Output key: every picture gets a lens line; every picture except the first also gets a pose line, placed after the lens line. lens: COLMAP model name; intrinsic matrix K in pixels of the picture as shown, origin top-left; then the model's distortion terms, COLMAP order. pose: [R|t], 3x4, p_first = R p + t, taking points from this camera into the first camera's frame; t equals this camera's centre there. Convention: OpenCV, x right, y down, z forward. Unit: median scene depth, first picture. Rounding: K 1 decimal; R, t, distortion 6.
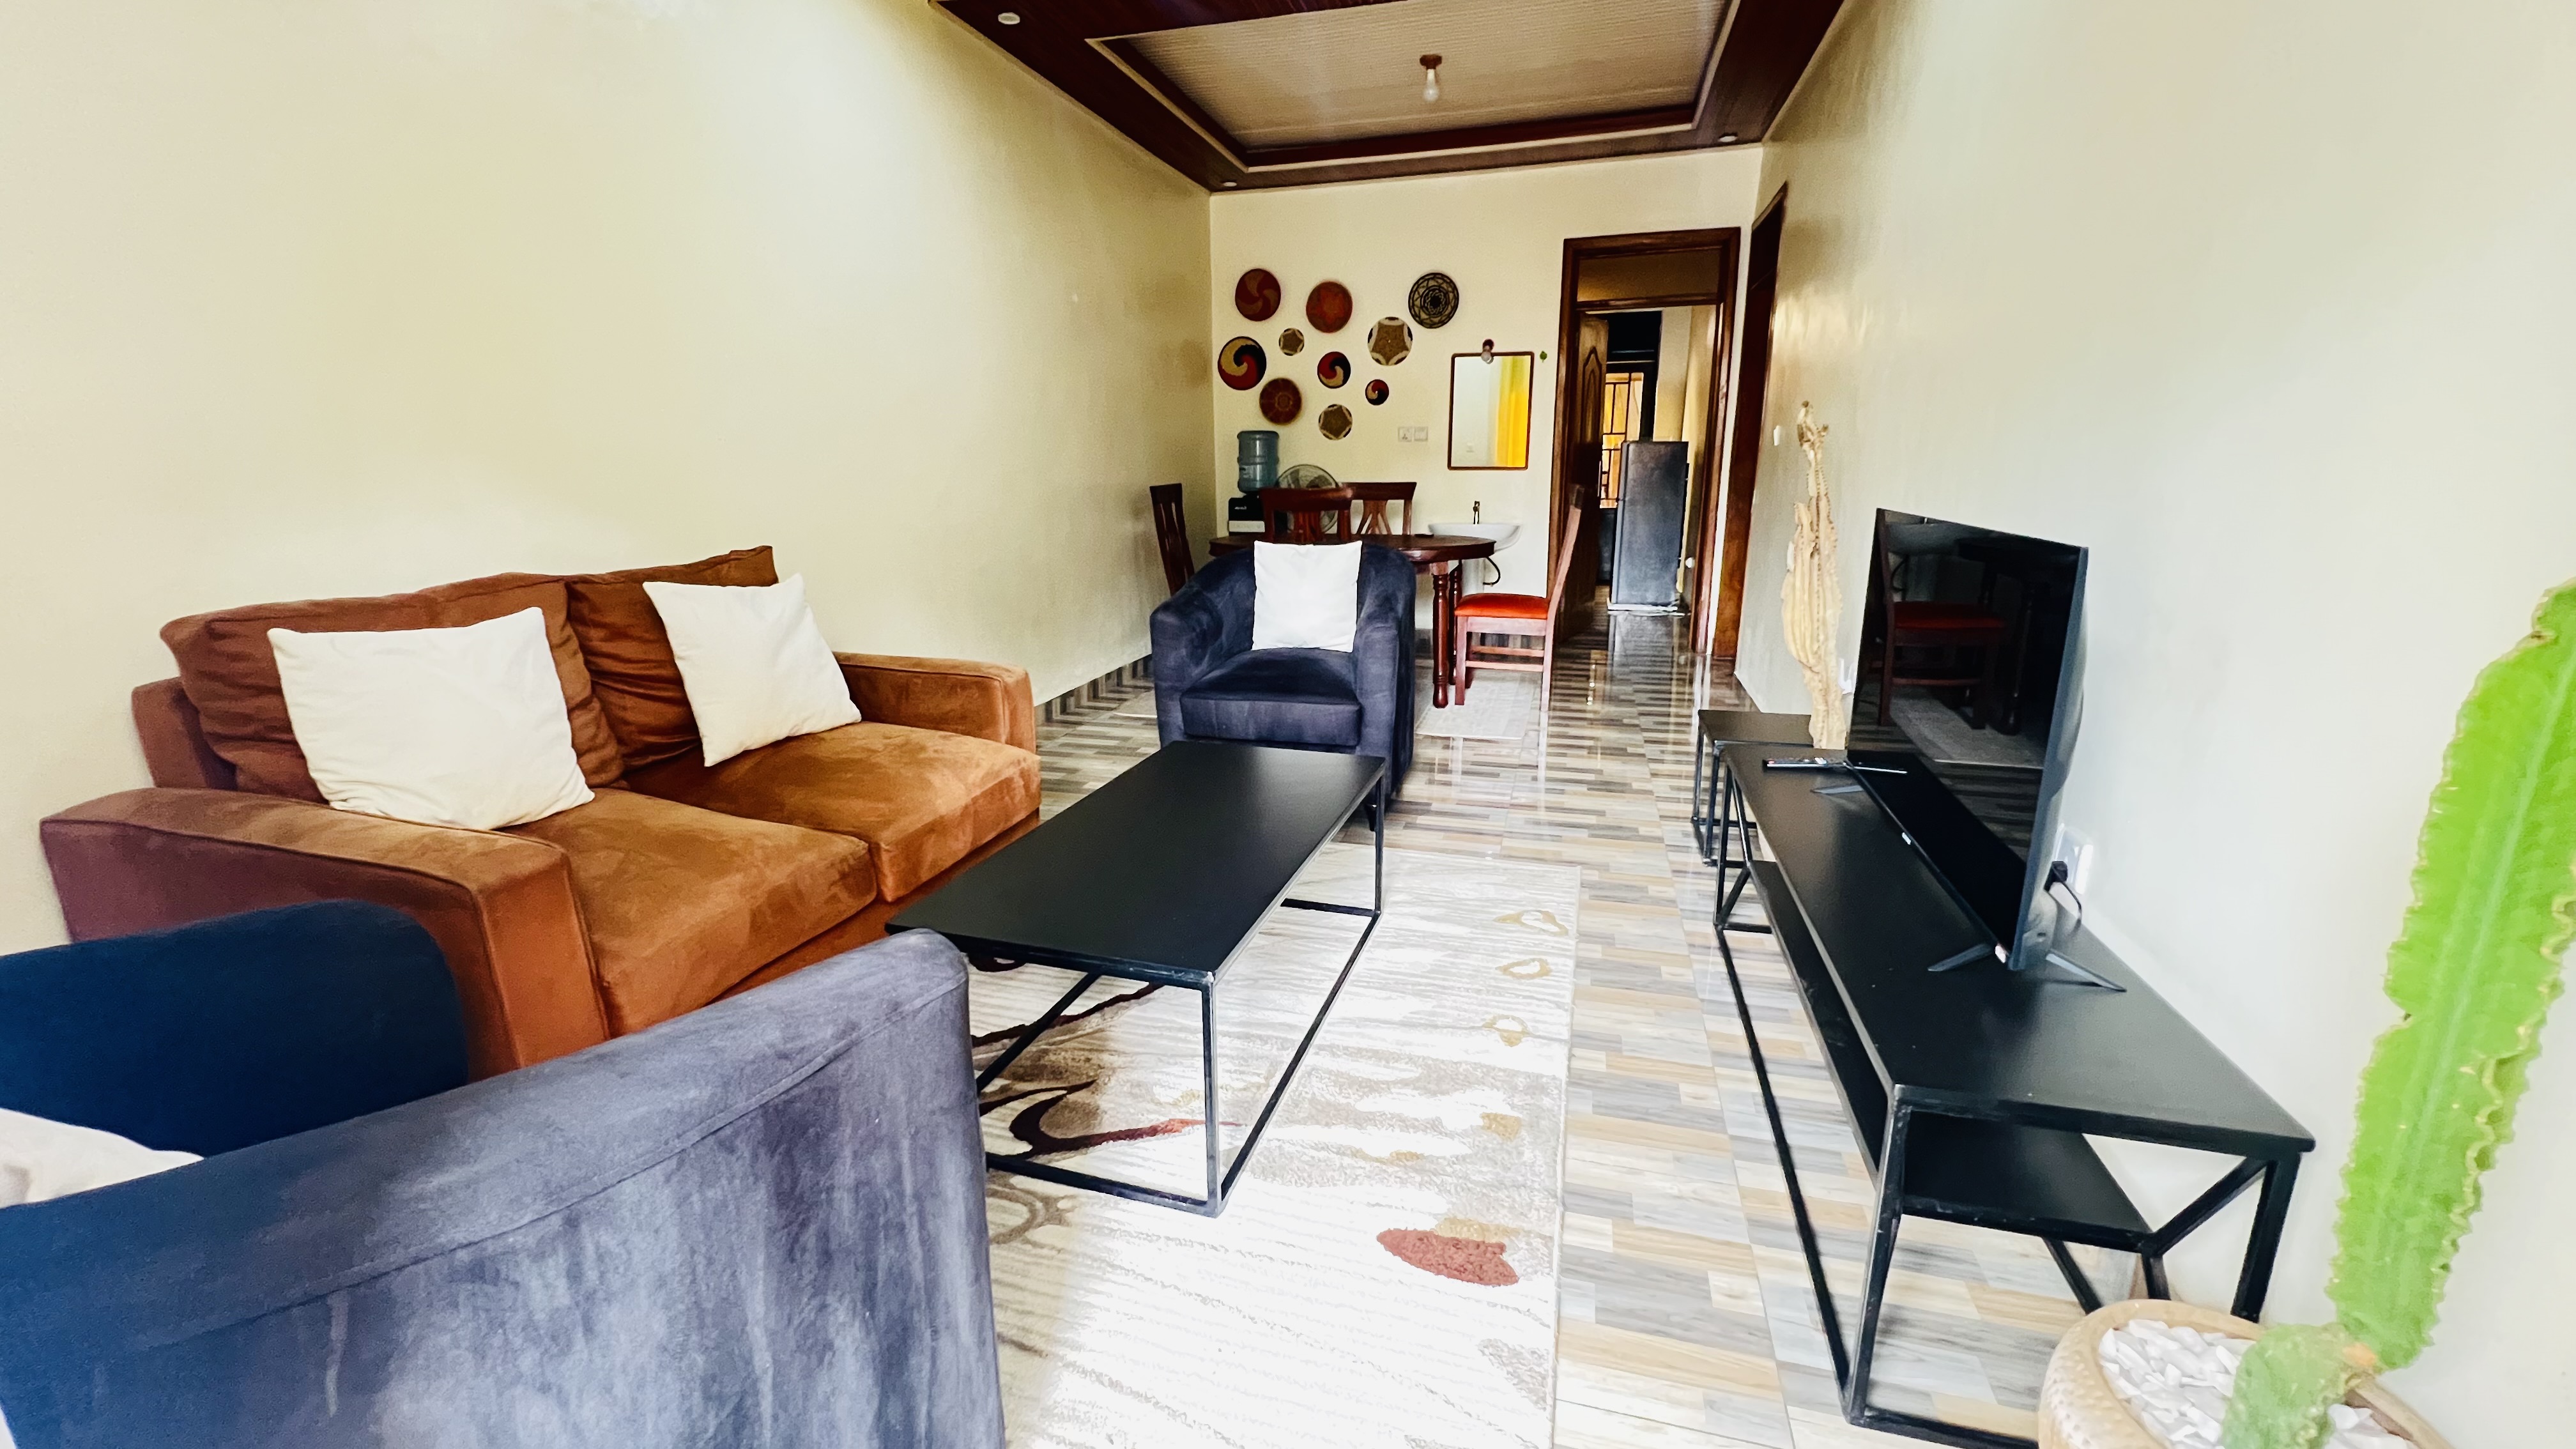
lens RADIAL K [[1029.7, 0, 1269.1], [0, 1029.7, 718.2], [0, 0, 1]] dist [-0.000879, -0.000202]
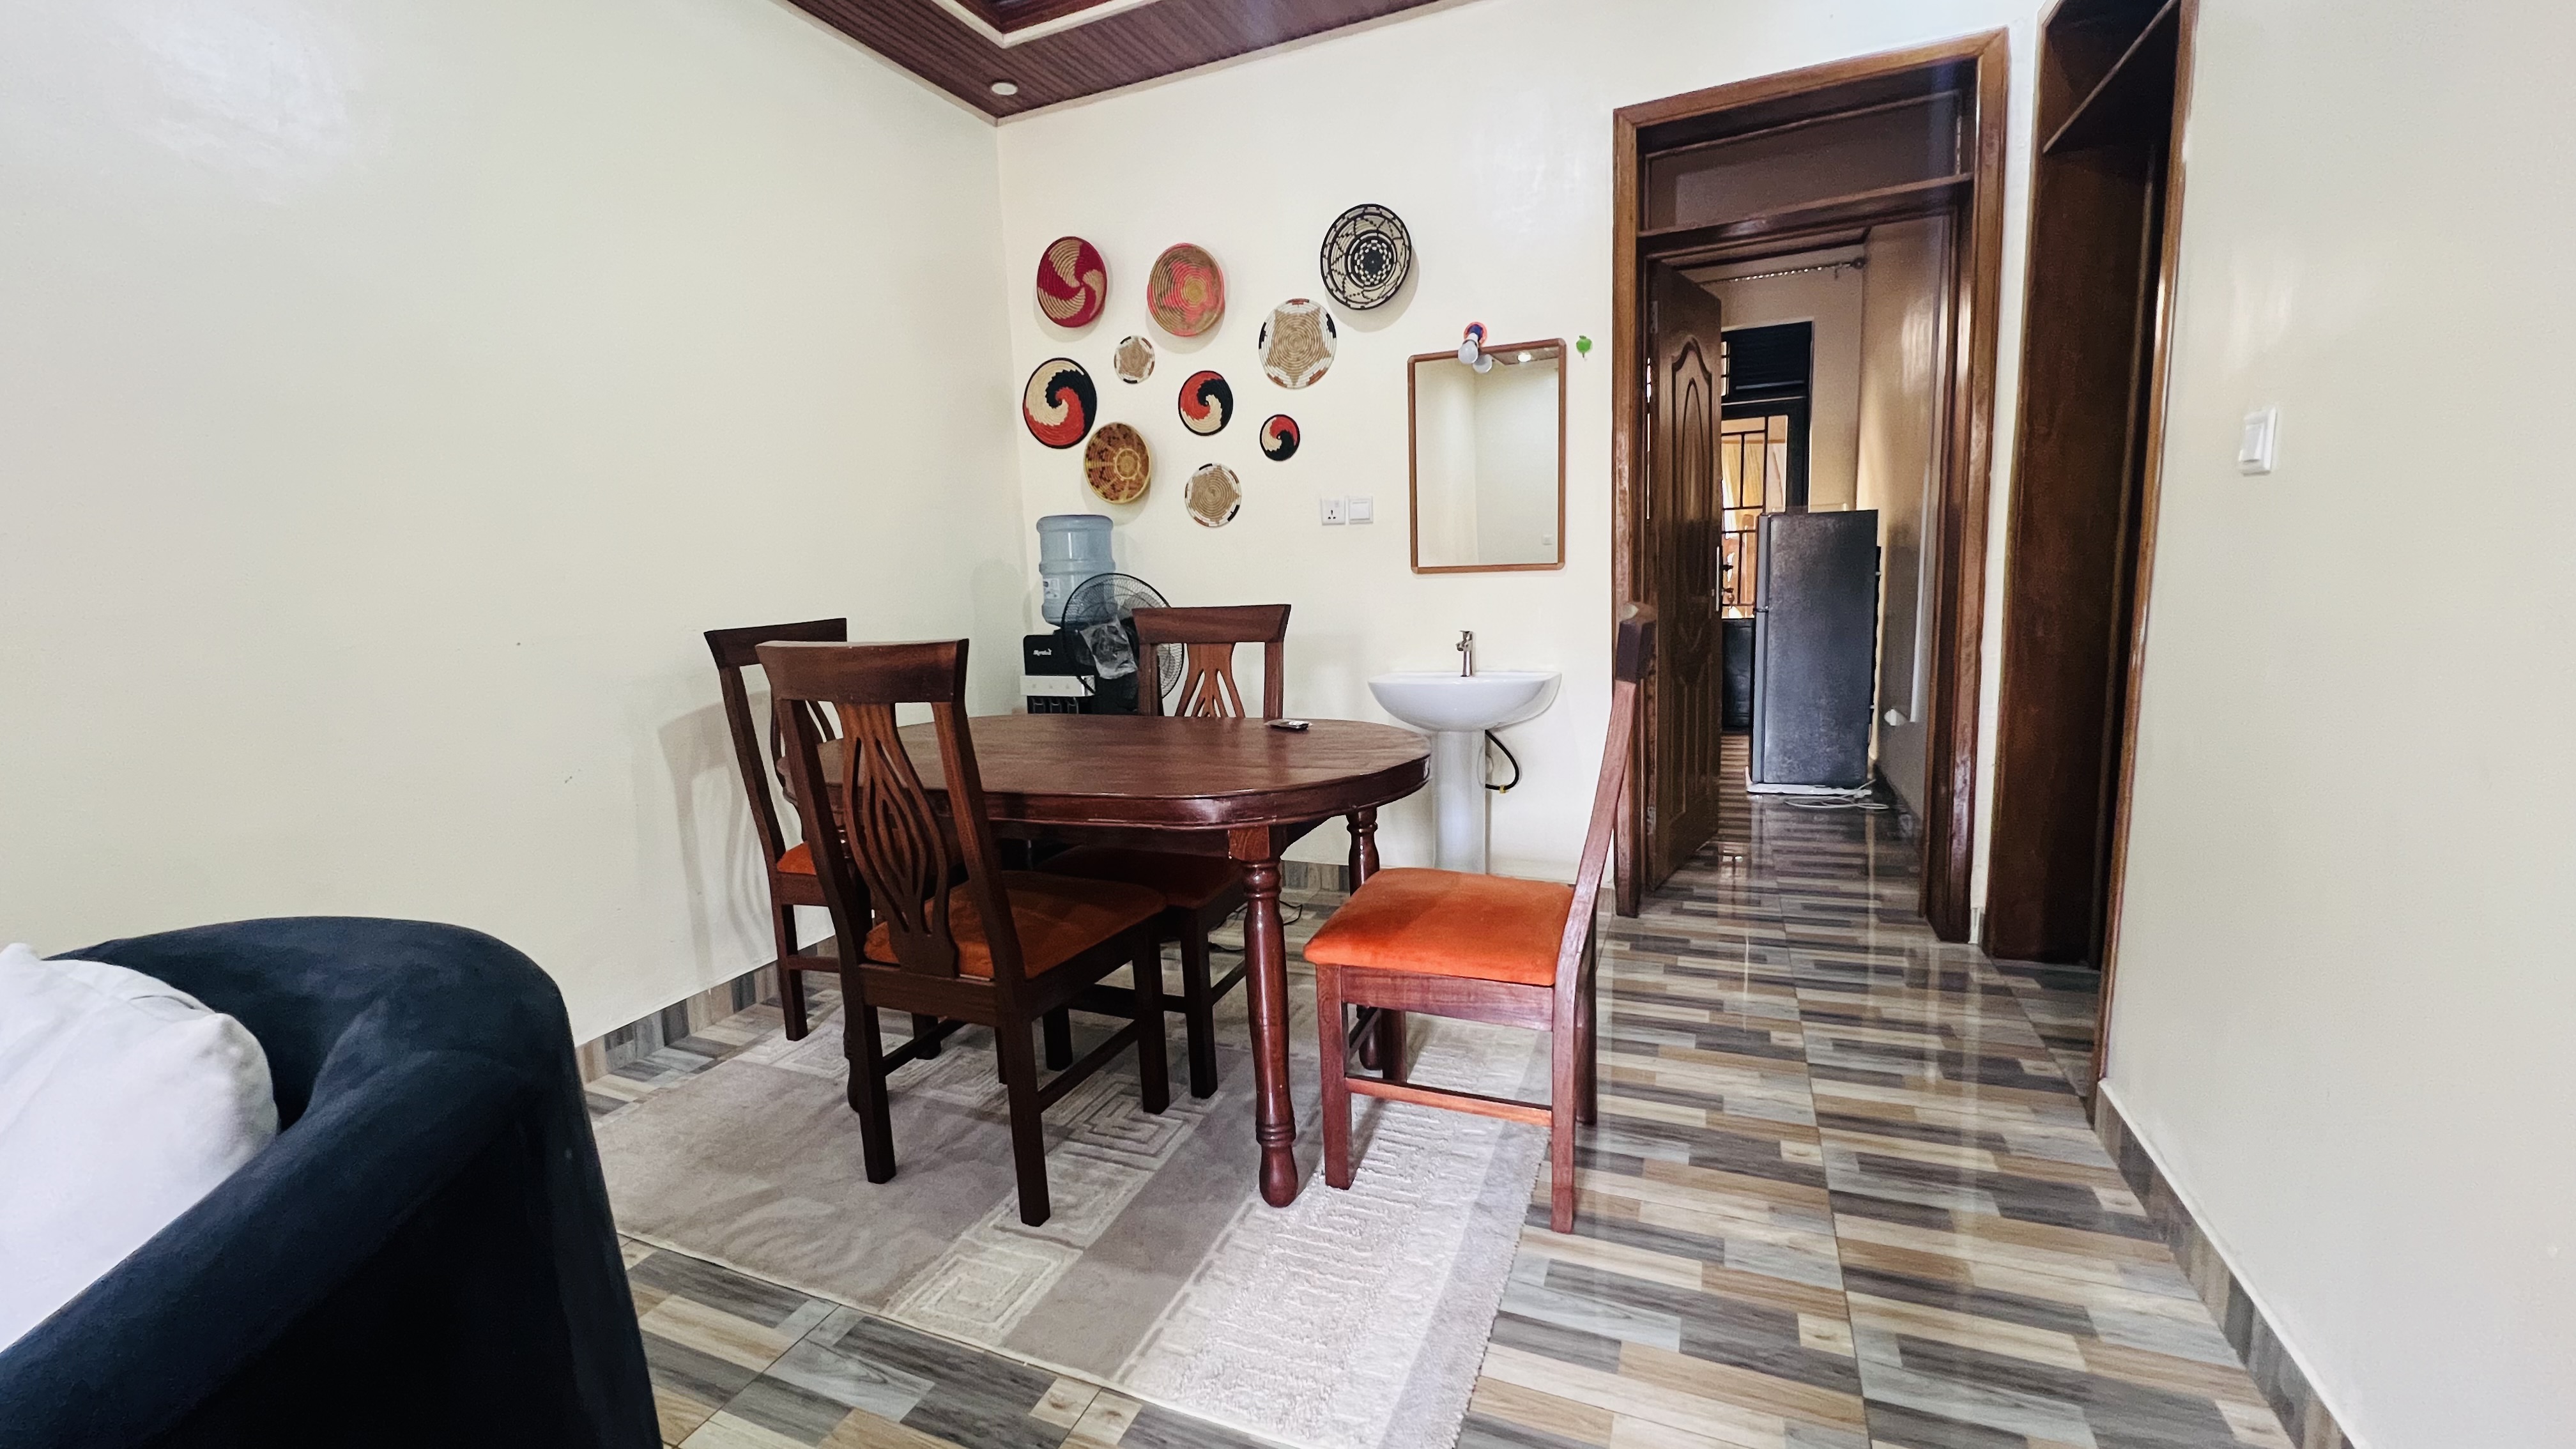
lens RADIAL K [[1029.7, 0, 1269.1], [0, 1029.7, 718.2], [0, 0, 1]] dist [-0.000879, -0.000202]
pose [[0.992376, -0.014186, -0.122425, 0.163185], [0.002160, 0.995203, -0.097808, -0.115477], [0.123225, 0.096798, 0.987647, 0.474347]]
